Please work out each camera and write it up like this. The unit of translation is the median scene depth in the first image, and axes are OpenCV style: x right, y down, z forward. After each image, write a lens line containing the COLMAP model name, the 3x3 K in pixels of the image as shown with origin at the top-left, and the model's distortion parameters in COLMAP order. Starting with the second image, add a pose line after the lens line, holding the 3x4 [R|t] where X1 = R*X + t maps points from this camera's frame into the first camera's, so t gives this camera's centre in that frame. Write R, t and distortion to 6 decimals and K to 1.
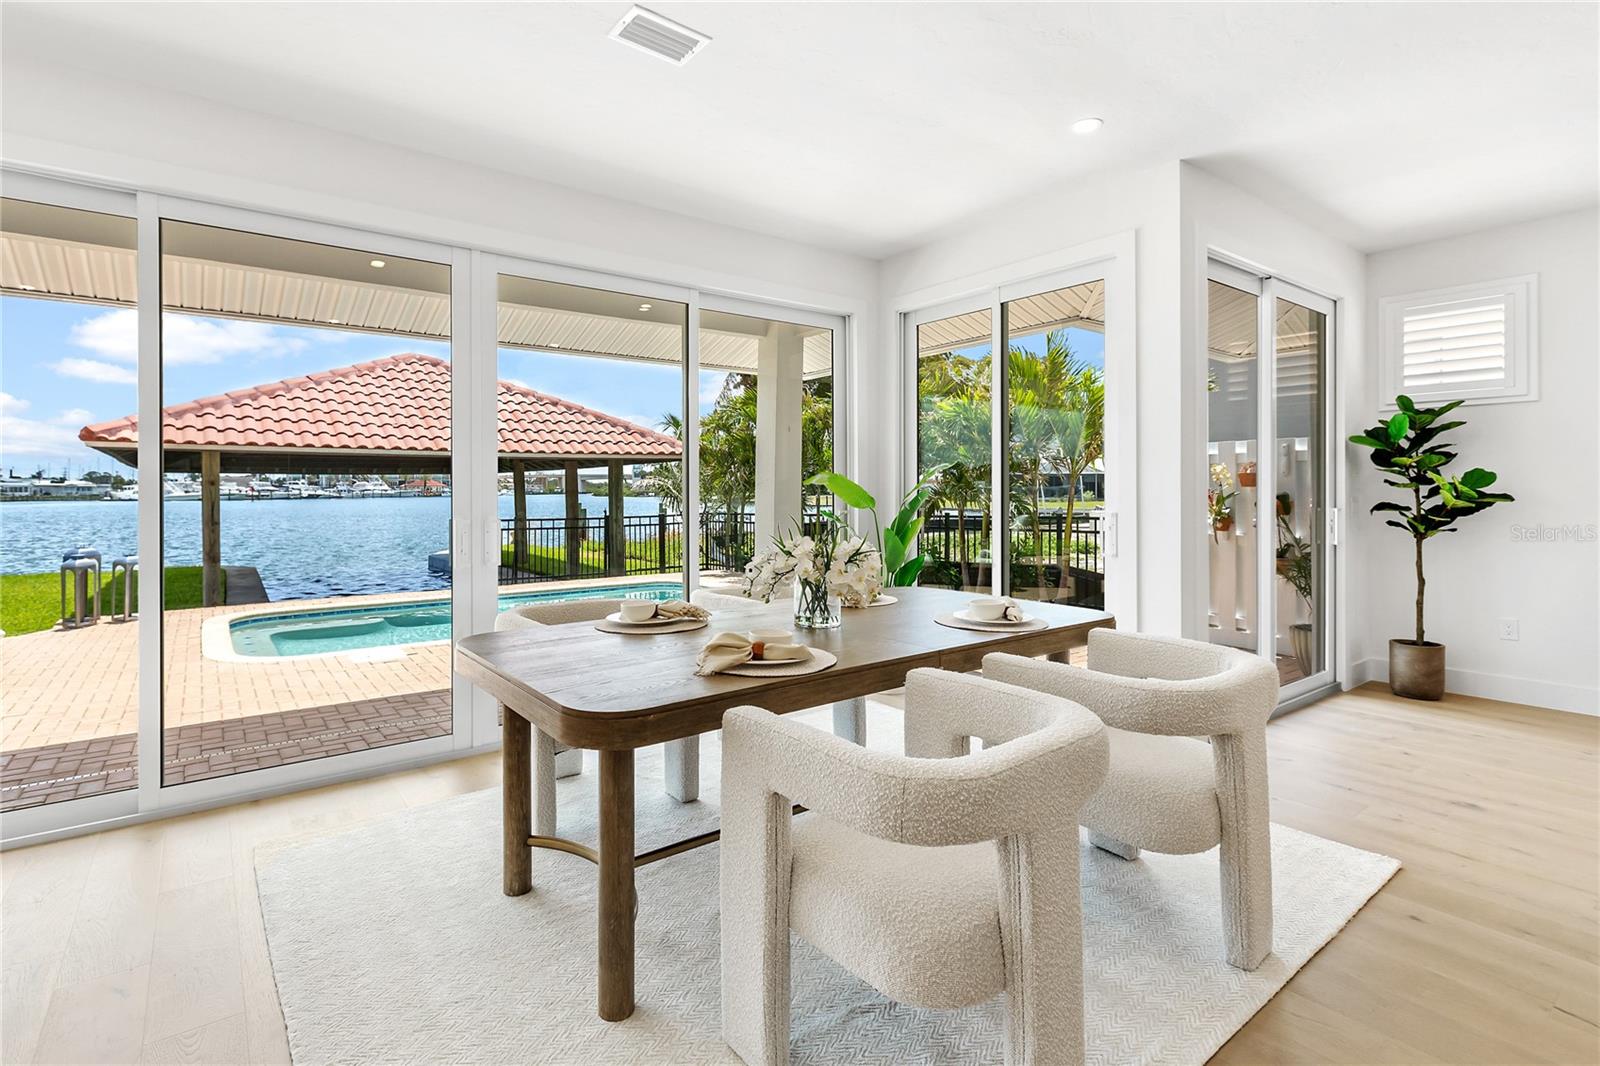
lens RADIAL K [[772.3, 0, 754.8], [0, 772.3, 491.5], [0, 0, 1]] dist [0.004144, 0.000799]
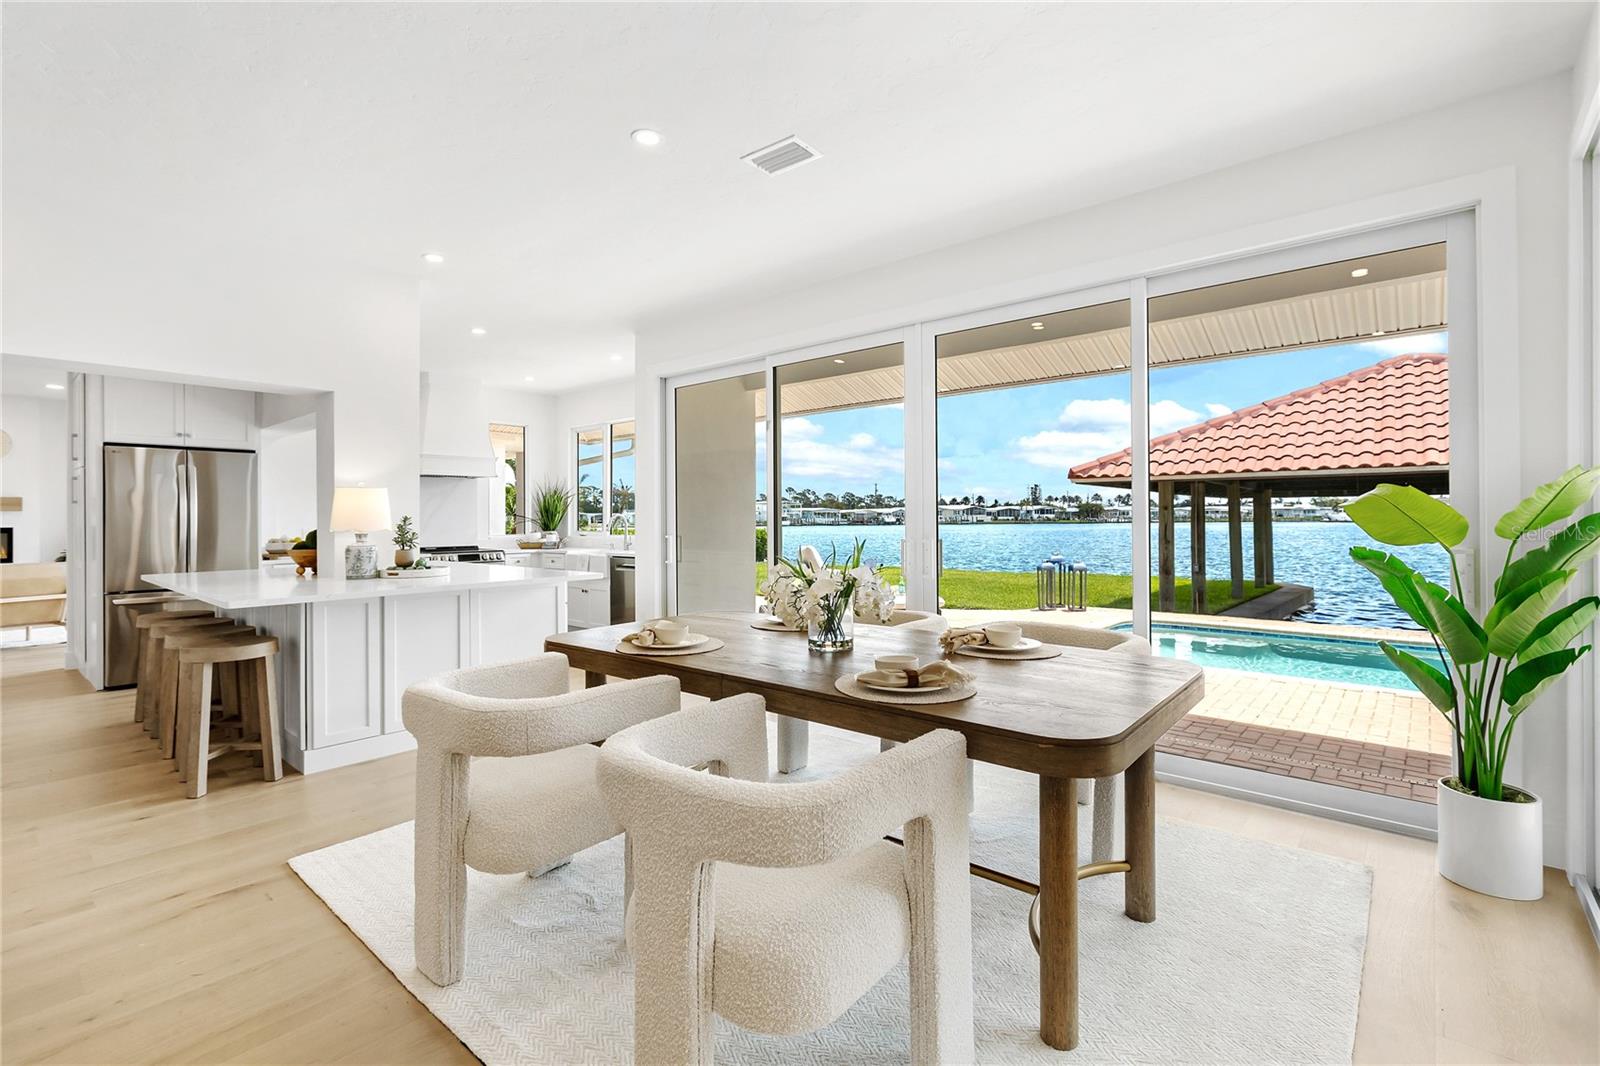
lens RADIAL K [[721.5, 0, 776.3], [0, 721.5, 515.0], [0, 0, 1]] dist [0.003884, 0.000823]
pose [[0.205770, 0.000644, -0.978600, 0.675672], [0.001136, 0.999999, 0.000897, -0.005013], [0.978600, -0.001296, 0.205769, 0.496507]]
